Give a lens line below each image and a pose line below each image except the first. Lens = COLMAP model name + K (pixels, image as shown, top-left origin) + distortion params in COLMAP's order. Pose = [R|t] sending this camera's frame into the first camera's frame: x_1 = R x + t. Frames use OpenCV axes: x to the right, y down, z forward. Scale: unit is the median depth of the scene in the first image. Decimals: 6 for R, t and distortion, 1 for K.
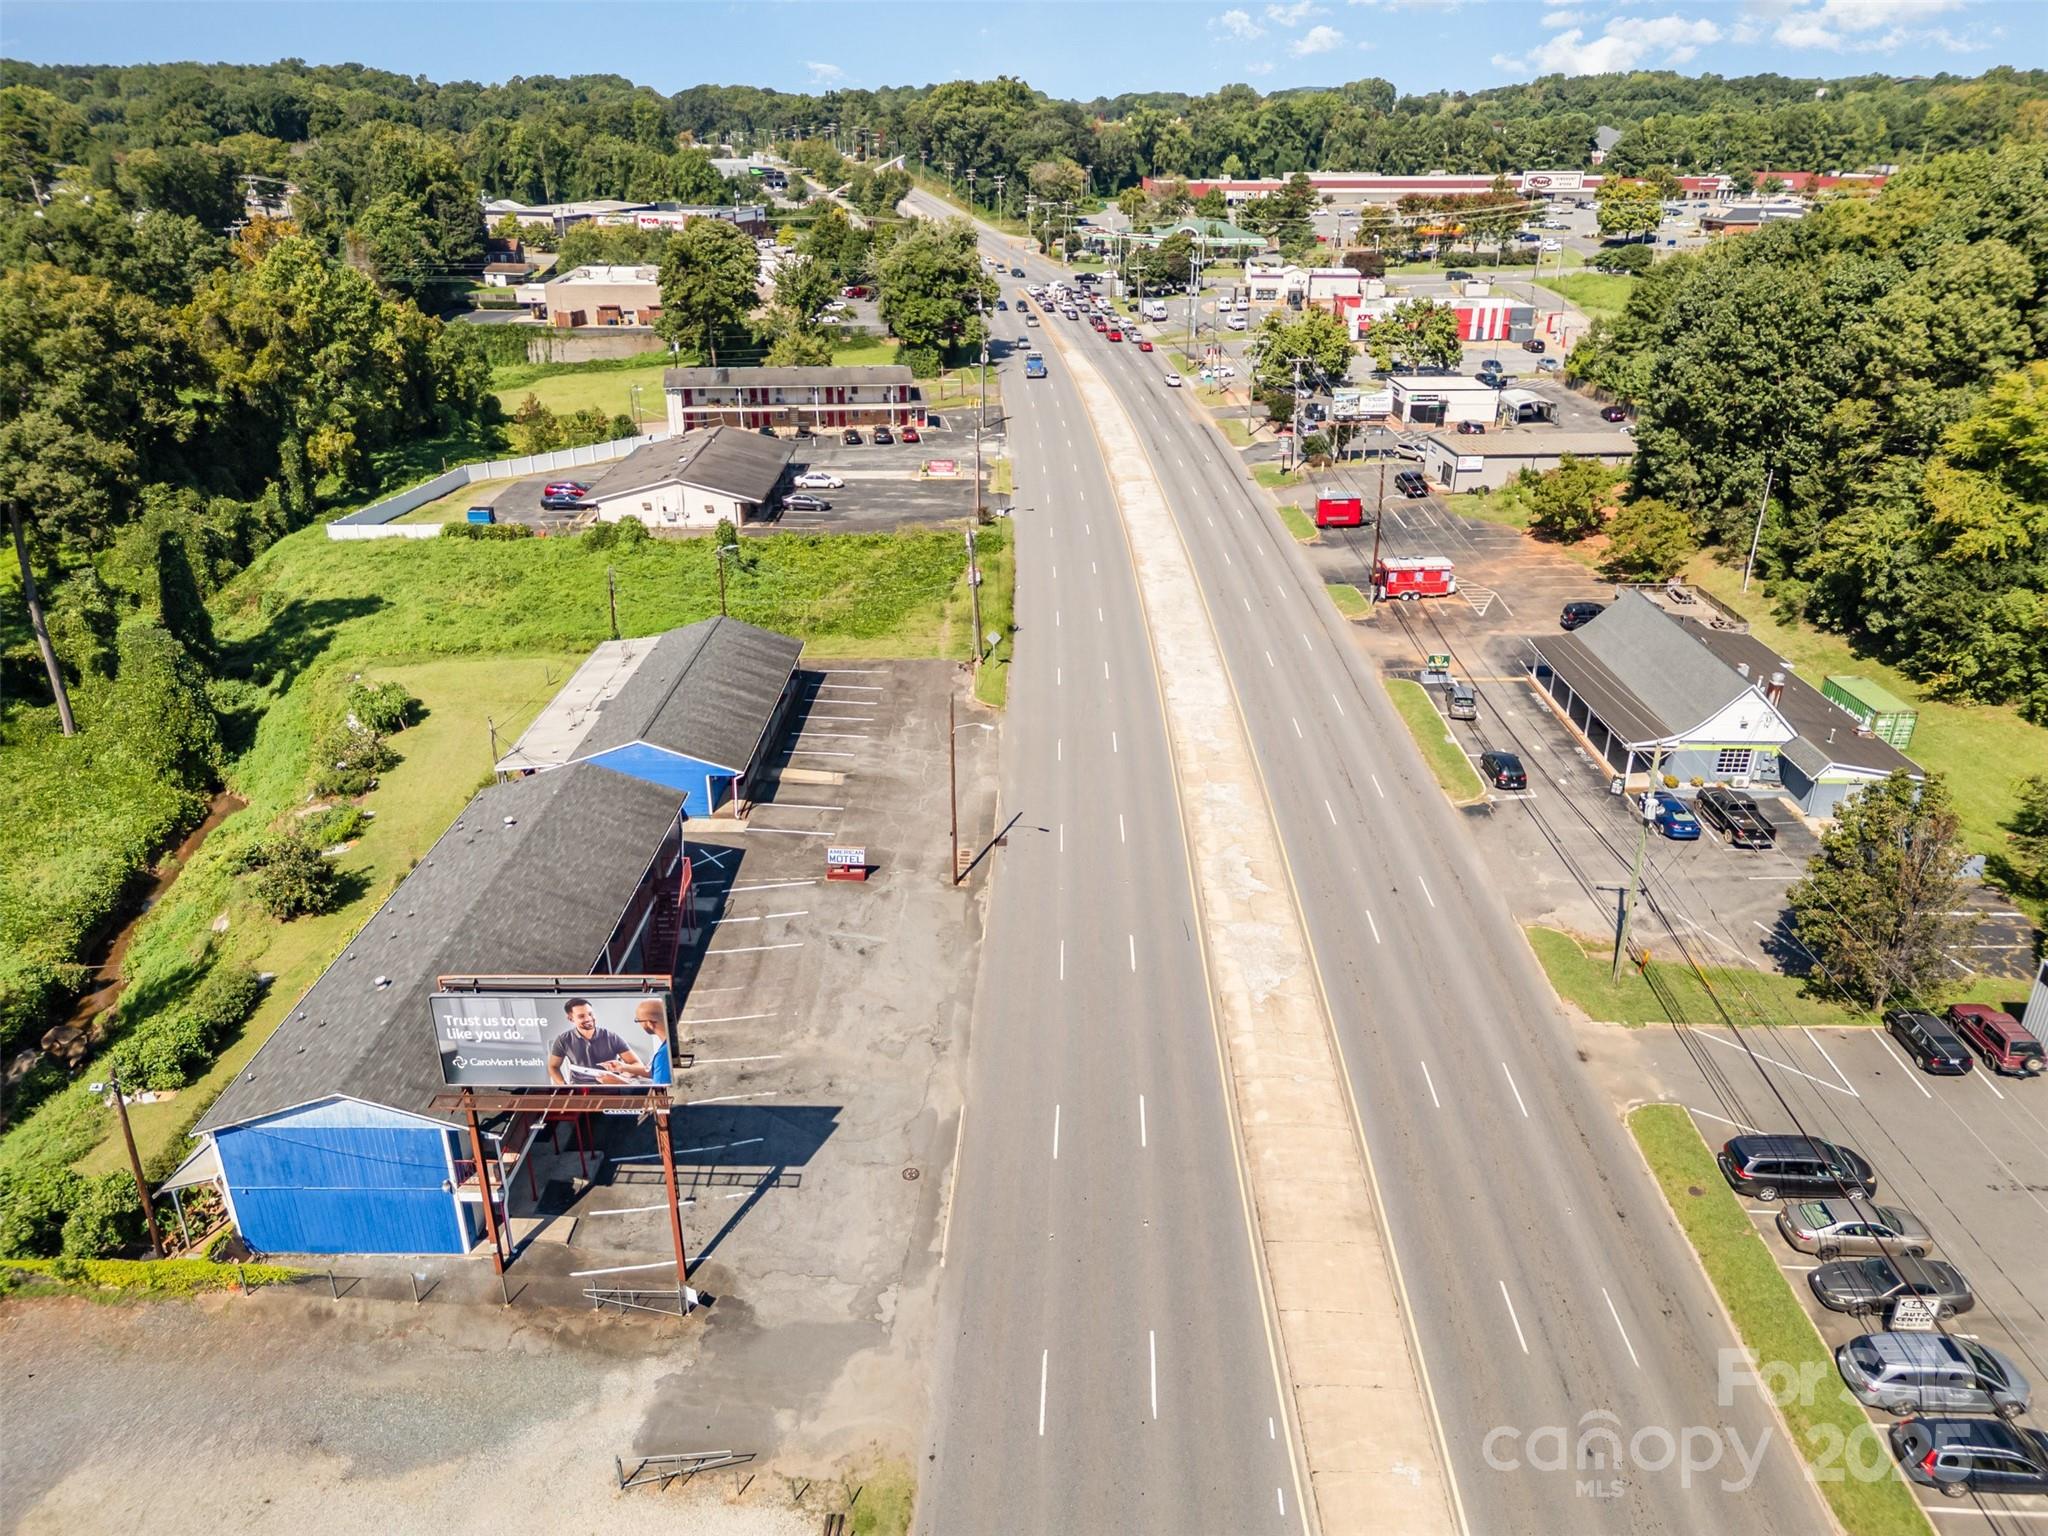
lens RADIAL K [[1434.9, 0, 1024.0], [0, 1434.9, 768.0], [0, 0, 1]] dist [0.057168, -0.049033]
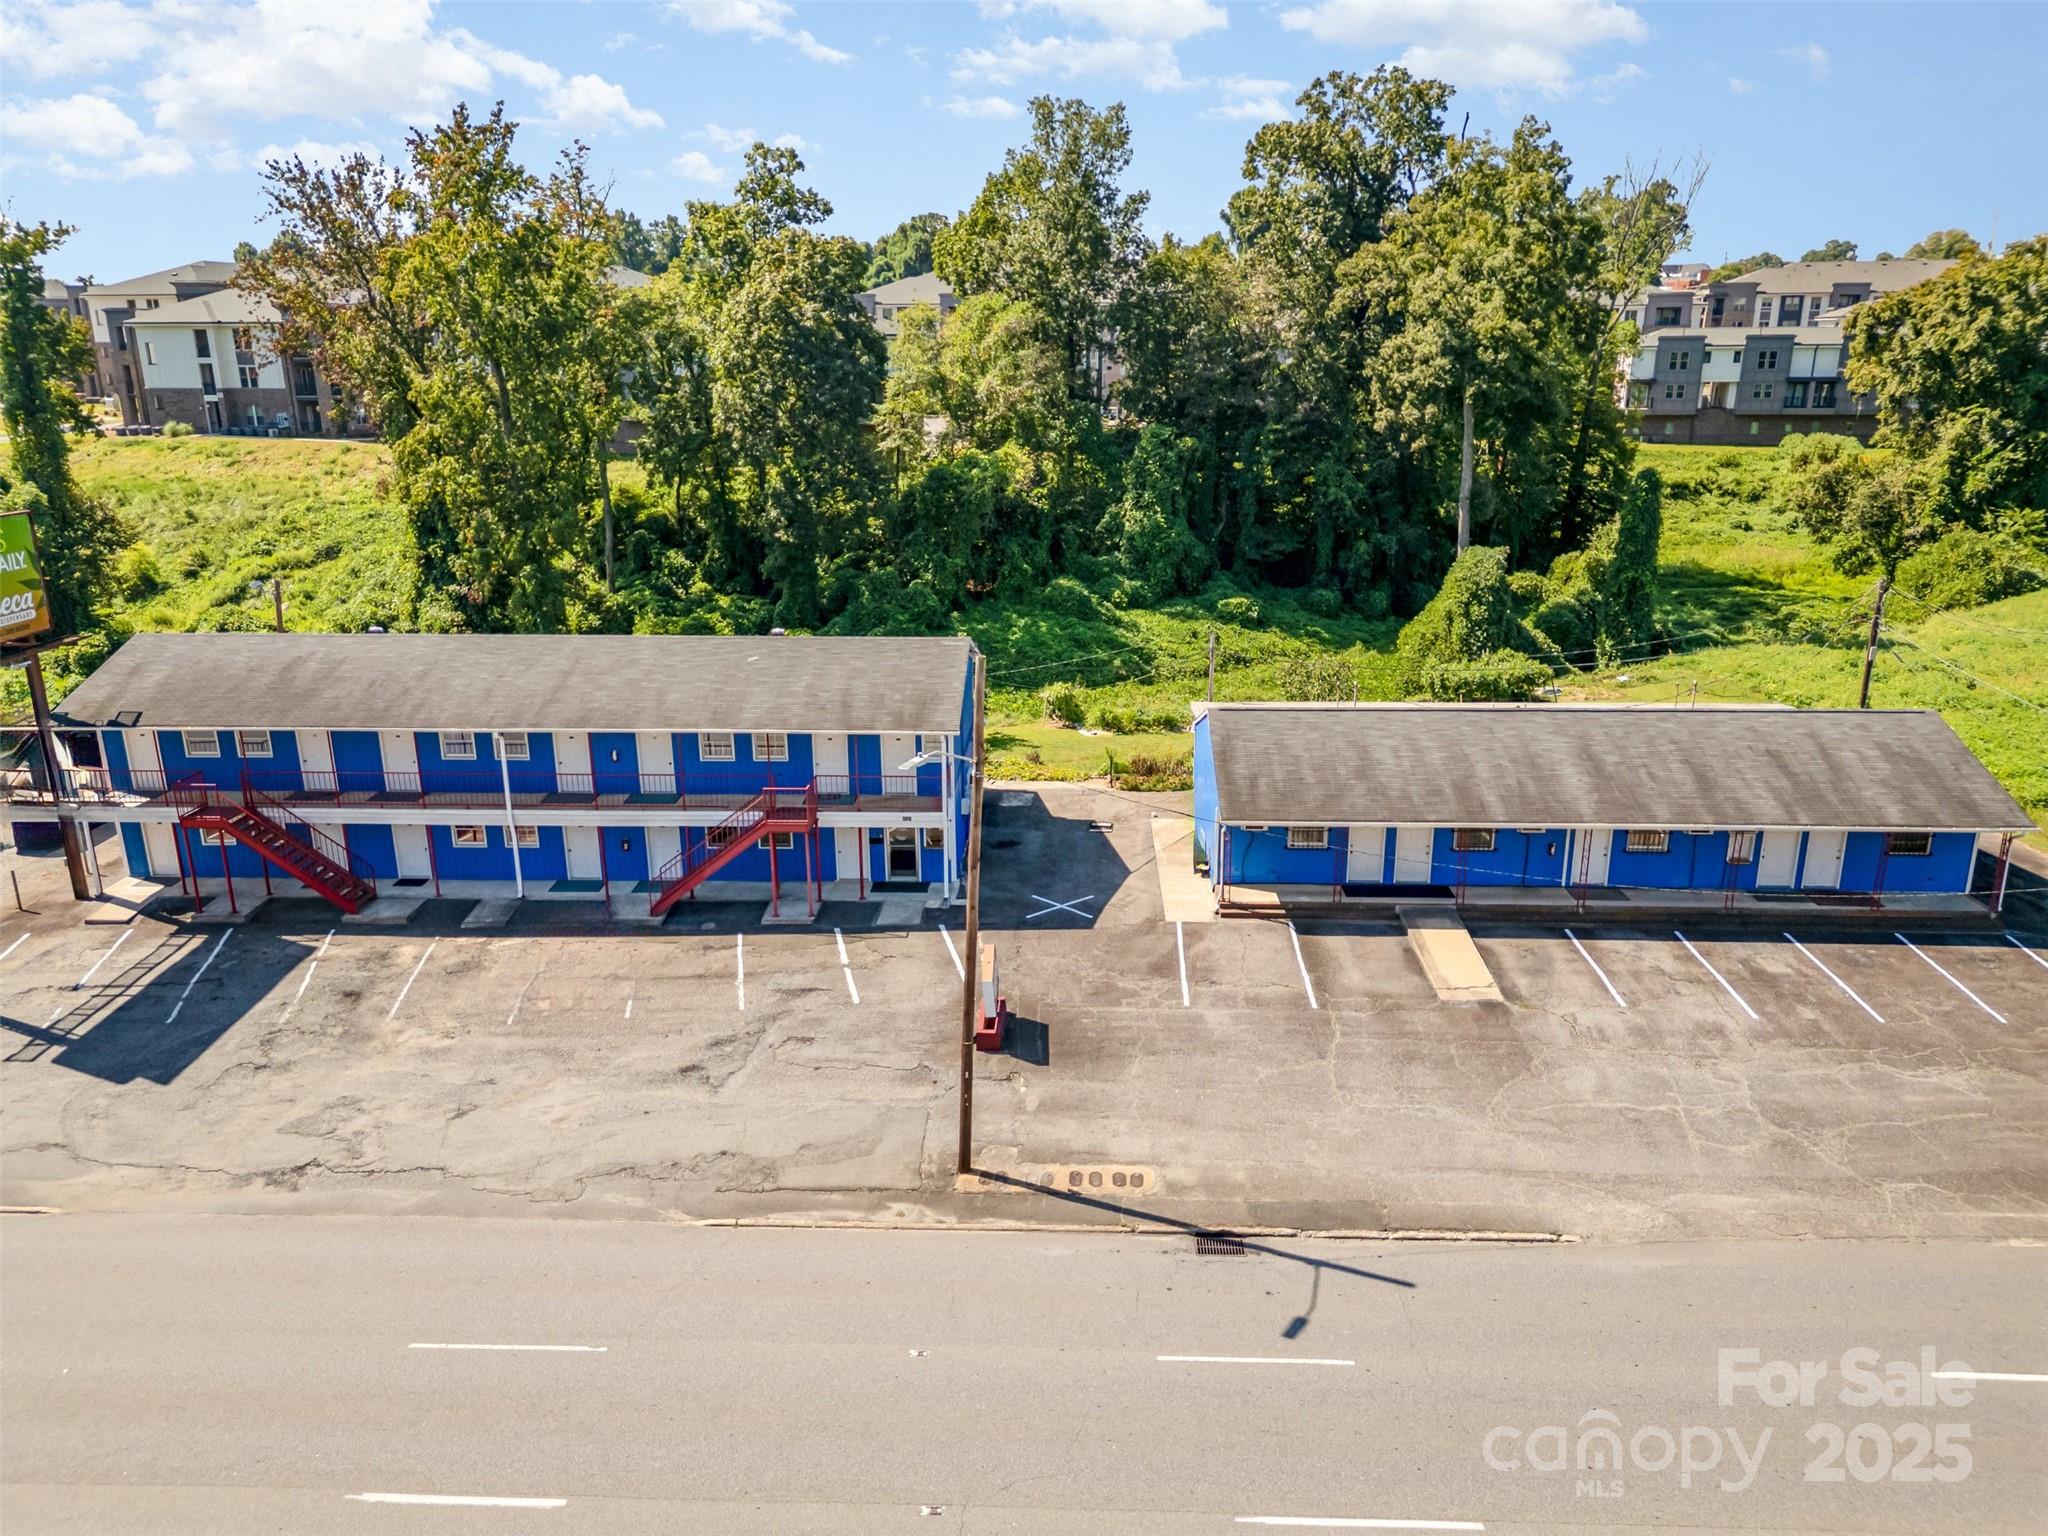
lens RADIAL K [[1446.7, 0, 1013.8], [0, 1446.7, 760.5], [0, 0, 1]] dist [0.069586, -0.082323]
pose [[-0.030050, 0.275121, -0.960940, 0.165617], [-0.405467, 0.875368, 0.263301, -0.069634], [0.913616, 0.397541, 0.085248, 0.516966]]
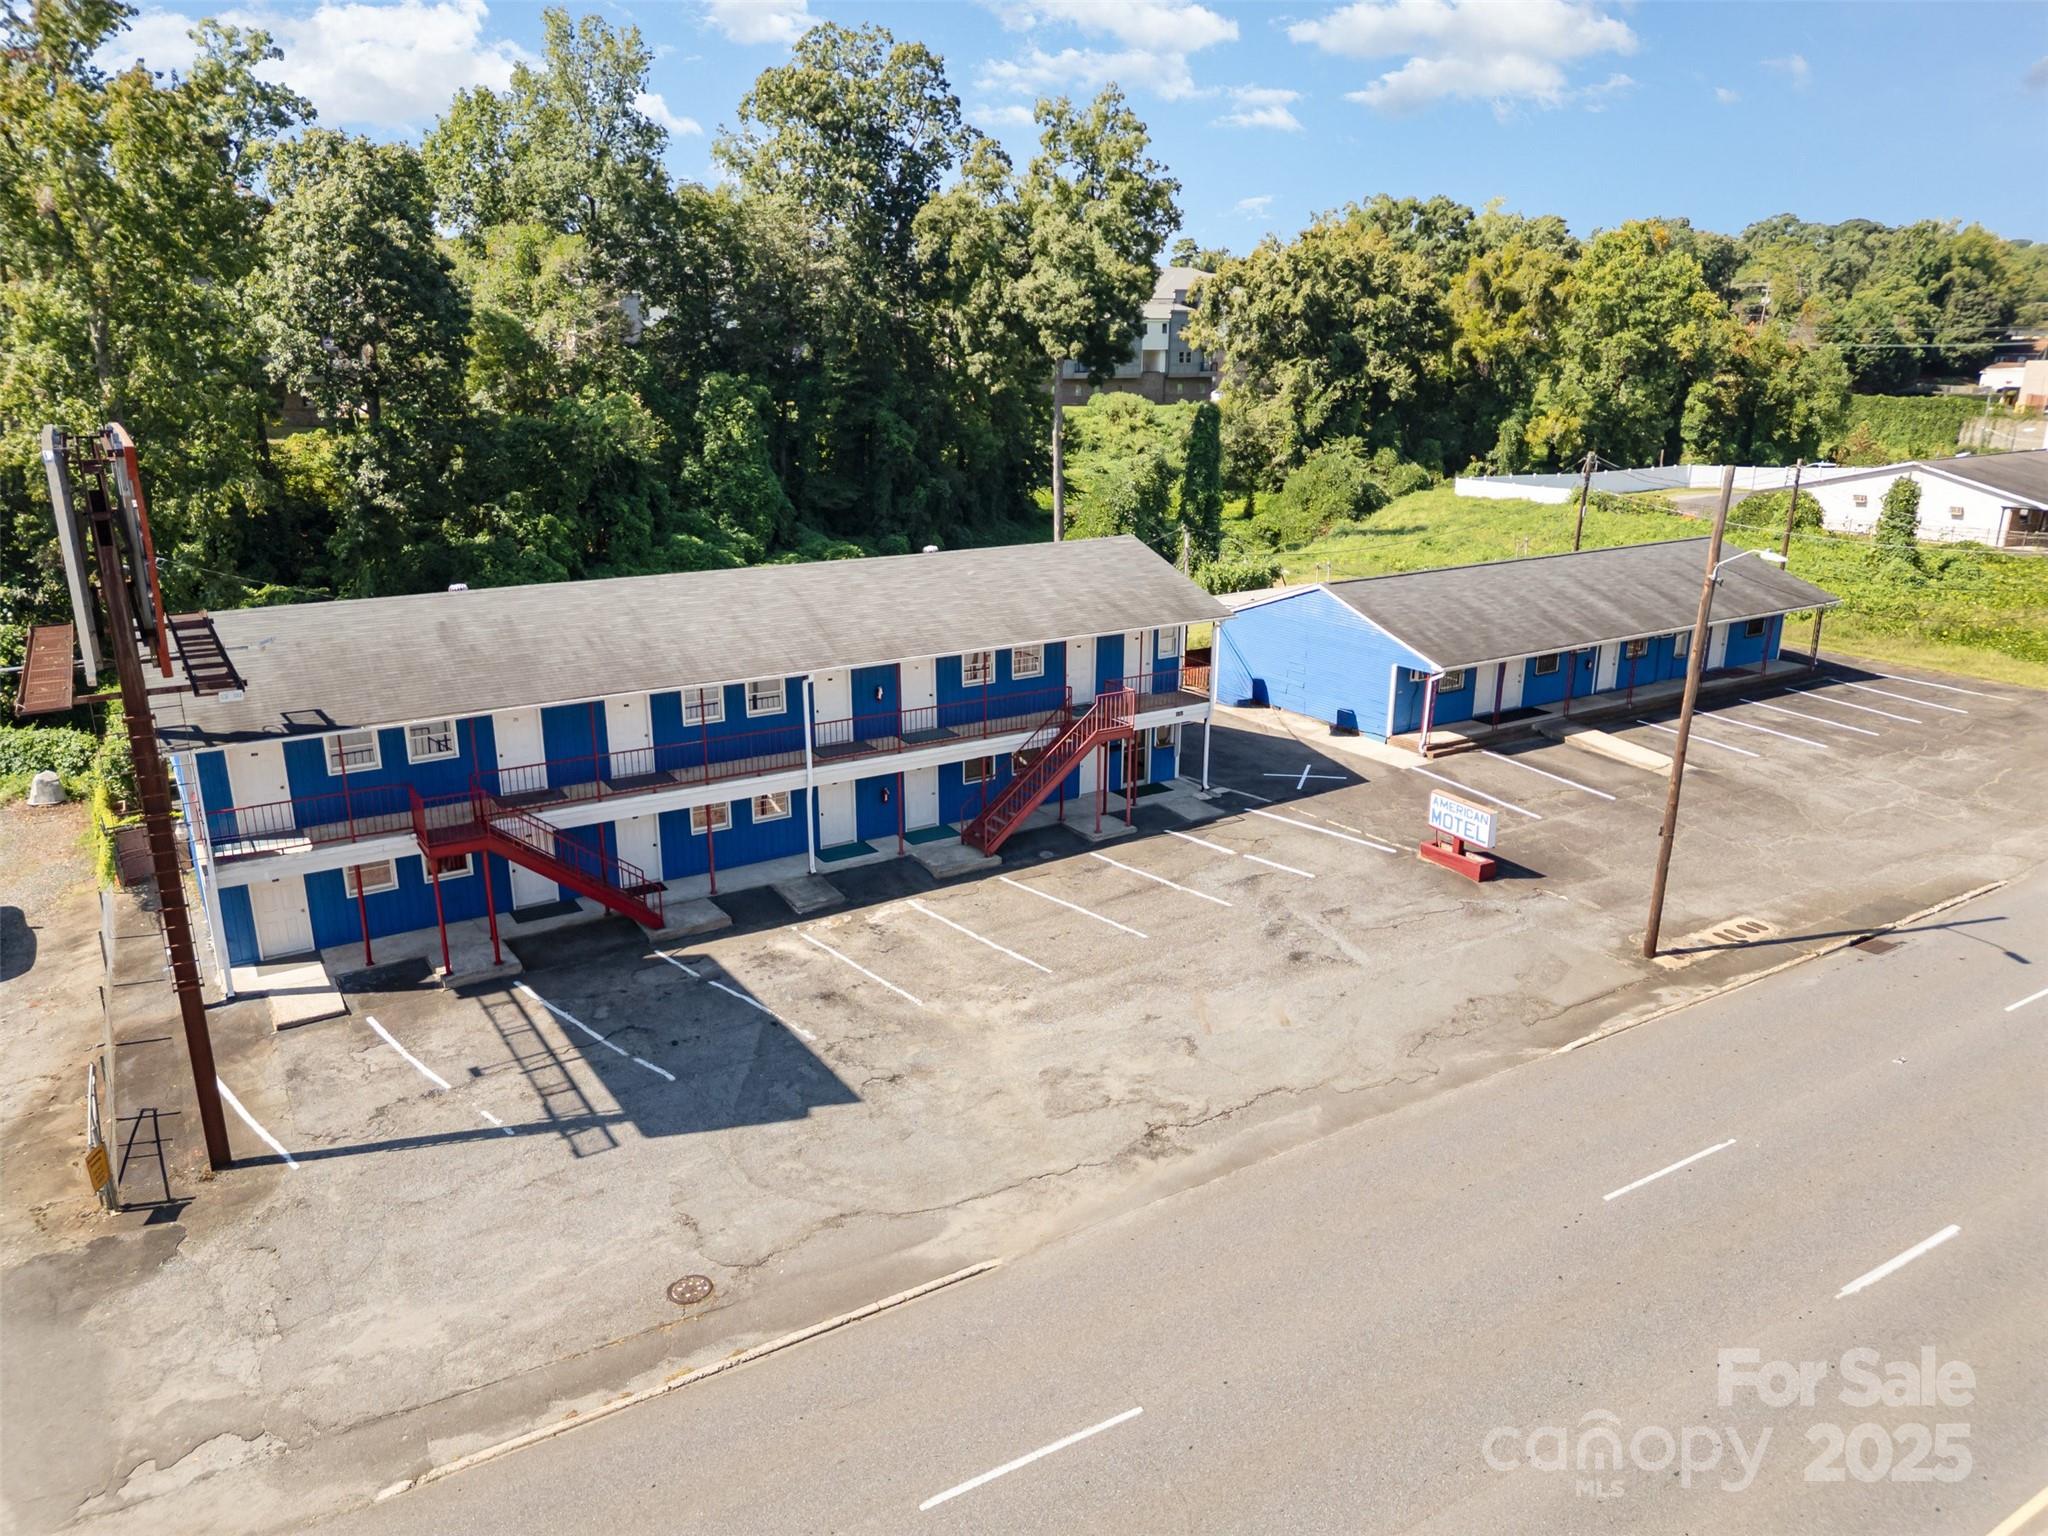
lens RADIAL K [[1434.9, 0, 1024.0], [0, 1434.9, 768.0], [0, 0, 1]] dist [0.057168, -0.049033]
pose [[0.548074, 0.242070, -0.800635, 0.100853], [-0.346104, 0.937048, 0.046390, 0.040391], [0.761464, 0.251678, 0.597353, 0.322744]]
